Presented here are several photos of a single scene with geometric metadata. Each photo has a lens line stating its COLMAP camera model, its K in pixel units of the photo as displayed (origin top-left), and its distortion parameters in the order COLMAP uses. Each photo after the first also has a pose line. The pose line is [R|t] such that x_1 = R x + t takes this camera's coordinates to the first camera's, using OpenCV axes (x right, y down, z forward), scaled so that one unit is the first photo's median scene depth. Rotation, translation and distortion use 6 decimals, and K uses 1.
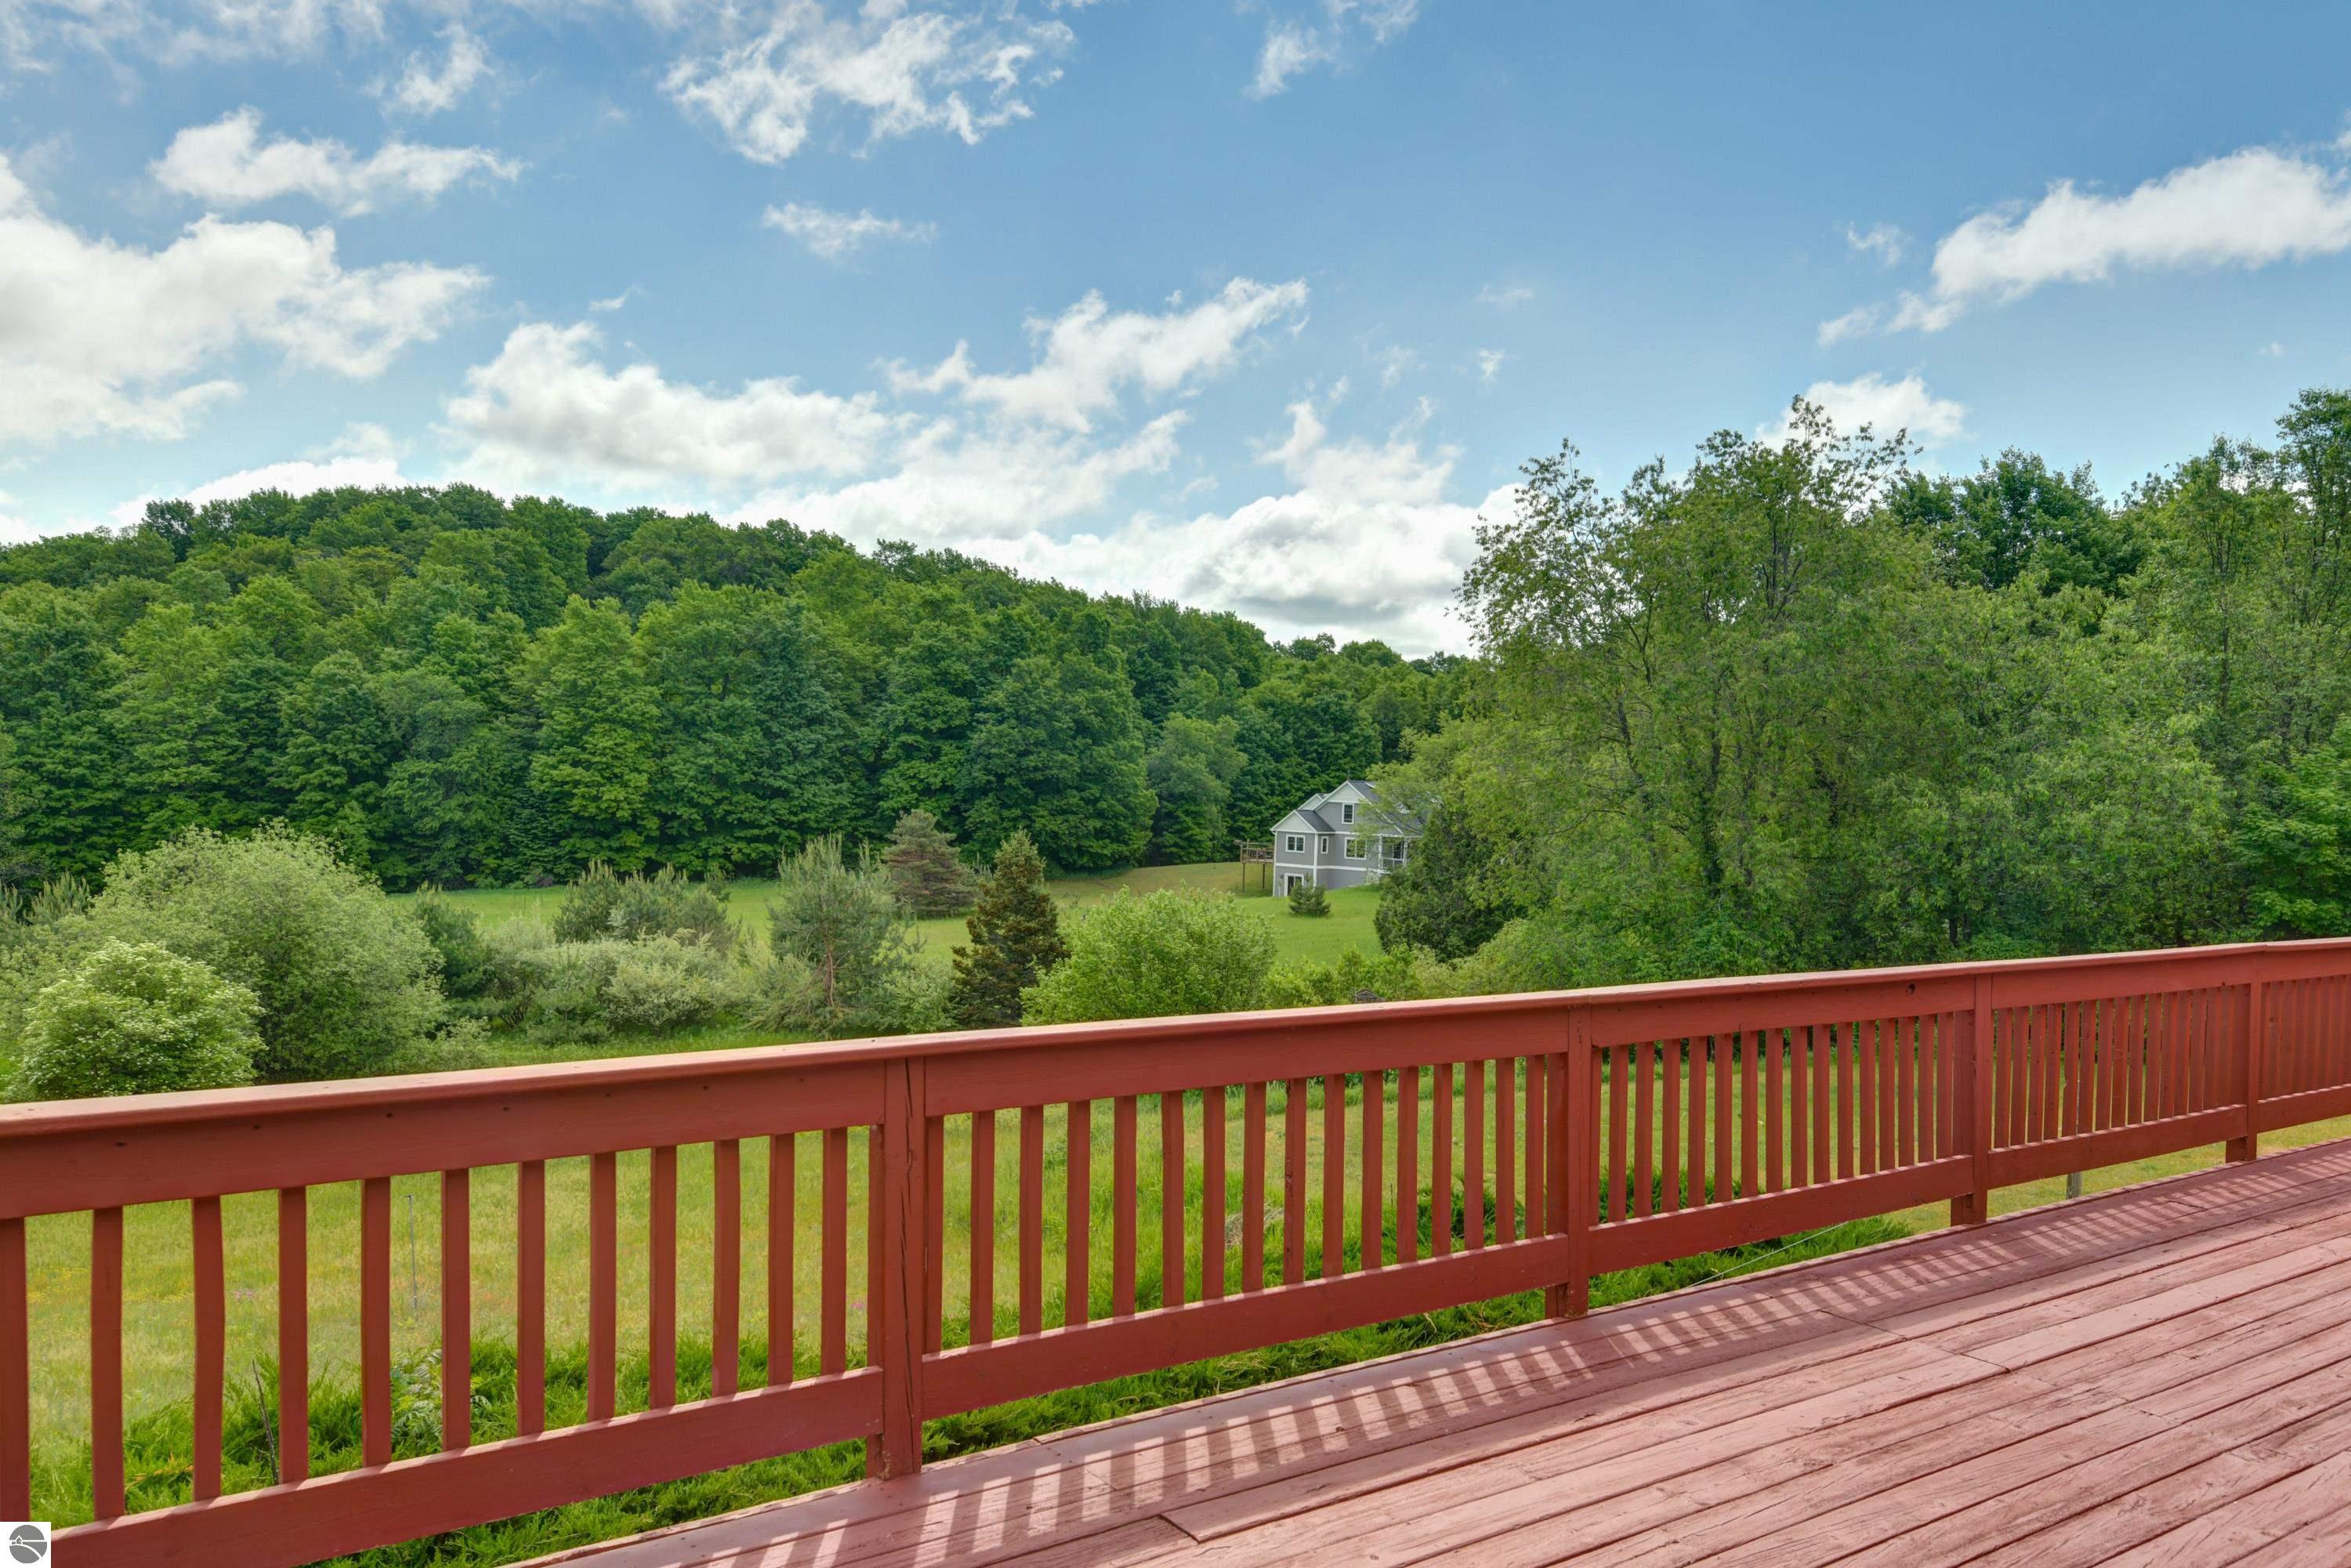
lens RADIAL K [[1802.9, 0, 1175.5], [0, 1802.9, 784.0], [0, 0, 1]] dist [0.007681, 0.000547]
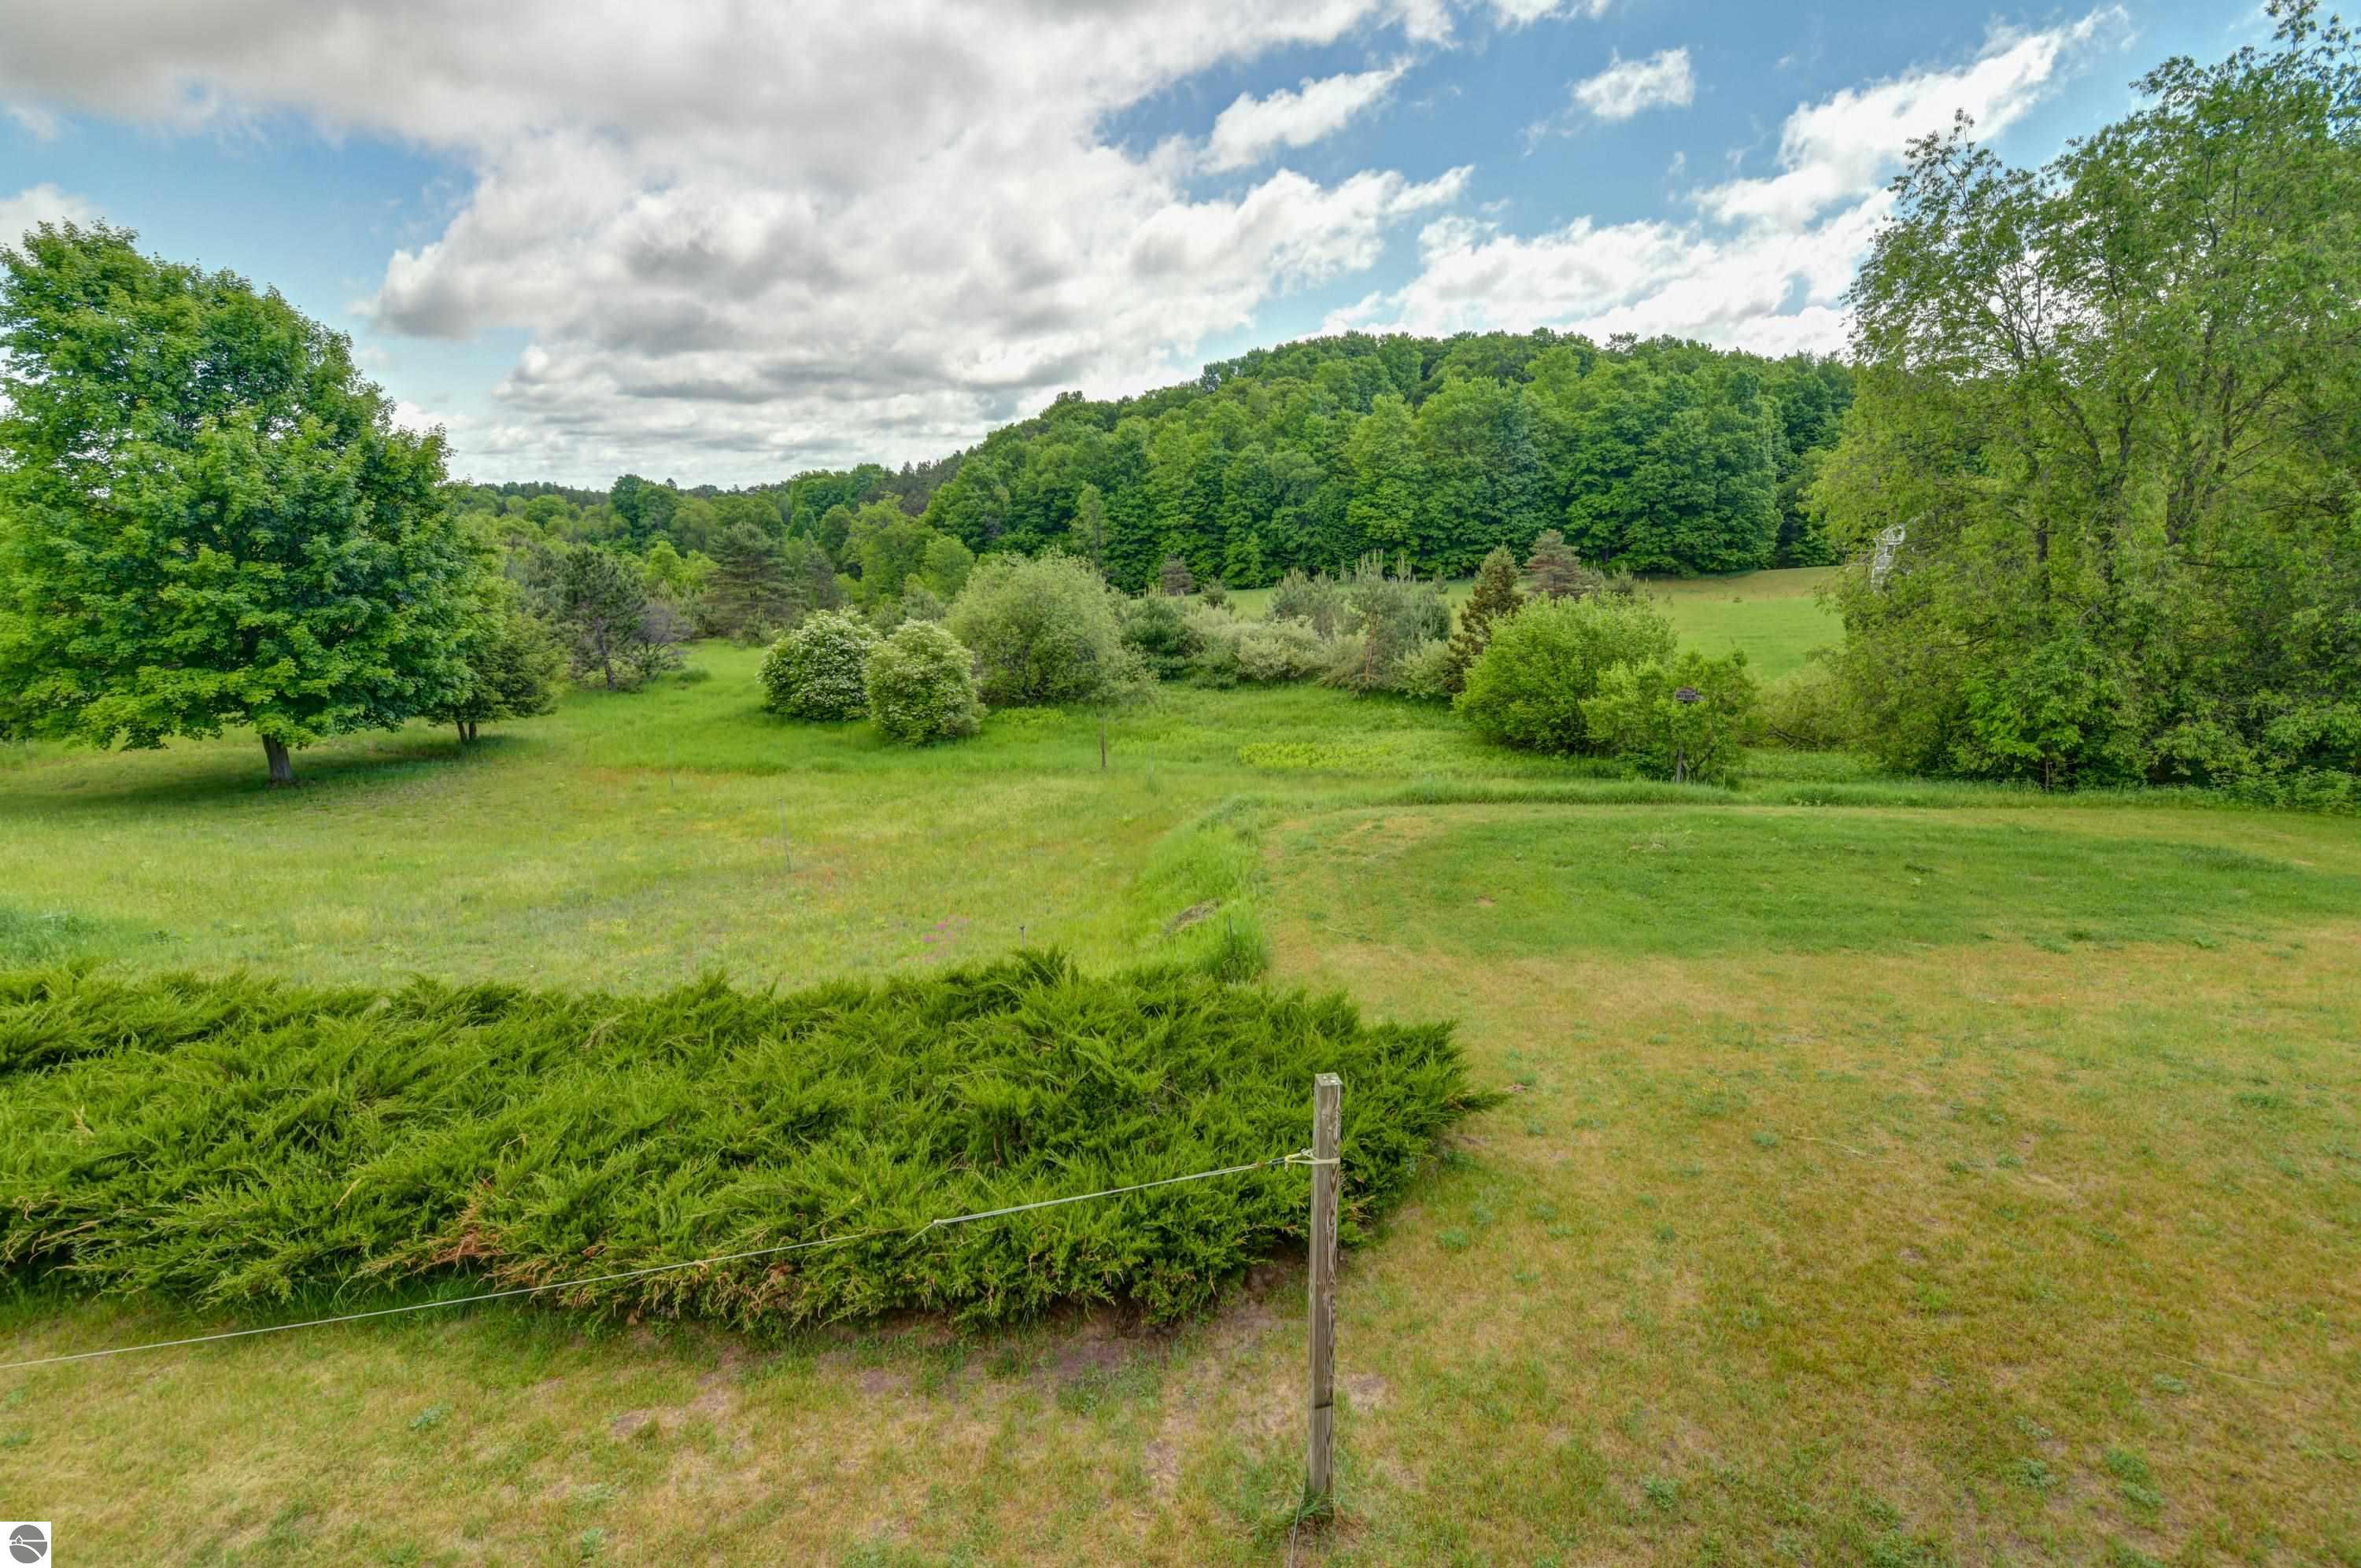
lens RADIAL K [[1086.7, 0, 1180.7], [0, 1086.7, 740.5], [0, 0, 1]] dist [-0.016382, -0.000225]
pose [[0.817621, 0.084474, -0.569526, 0.192988], [0.032772, 0.980746, 0.192516, 0.005577], [0.574823, -0.176069, 0.799111, 0.227097]]
